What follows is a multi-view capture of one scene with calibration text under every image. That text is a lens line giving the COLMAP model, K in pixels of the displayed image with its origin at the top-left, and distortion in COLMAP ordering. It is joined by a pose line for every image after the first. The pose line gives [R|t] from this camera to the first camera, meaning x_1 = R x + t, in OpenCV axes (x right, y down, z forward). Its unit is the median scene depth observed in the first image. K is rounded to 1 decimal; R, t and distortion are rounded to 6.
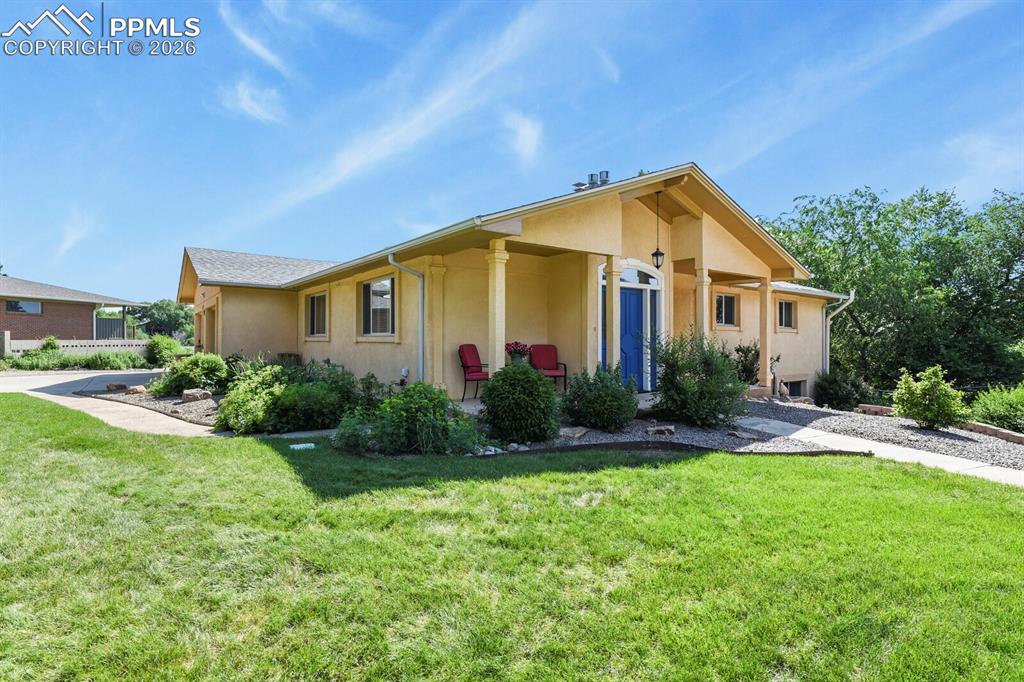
lens RADIAL K [[508.2, 0, 509.6], [0, 508.2, 350.4], [0, 0, 1]] dist [-0.004035, -0.001458]
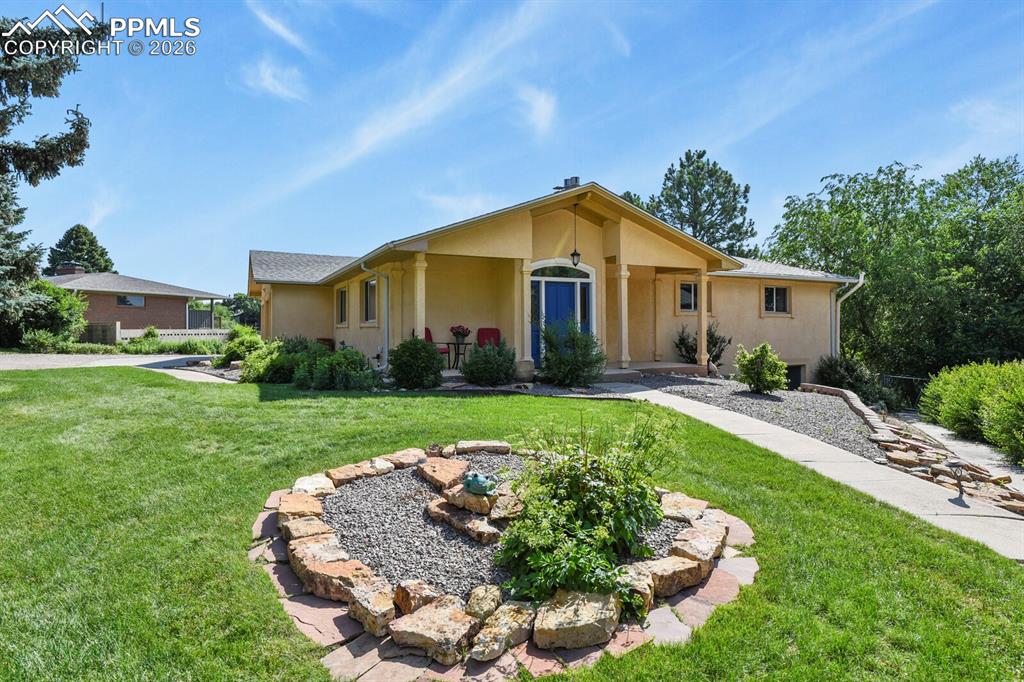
lens RADIAL K [[575.5, 0, 512.0], [0, 575.5, 341.0], [0, 0, 1]] dist [0.030954, 0.001049]
pose [[0.982529, -0.001073, -0.186108, 0.251880], [0.000702, 0.999998, -0.002061, 0.015567], [0.186109, 0.001895, 0.982527, -0.258904]]
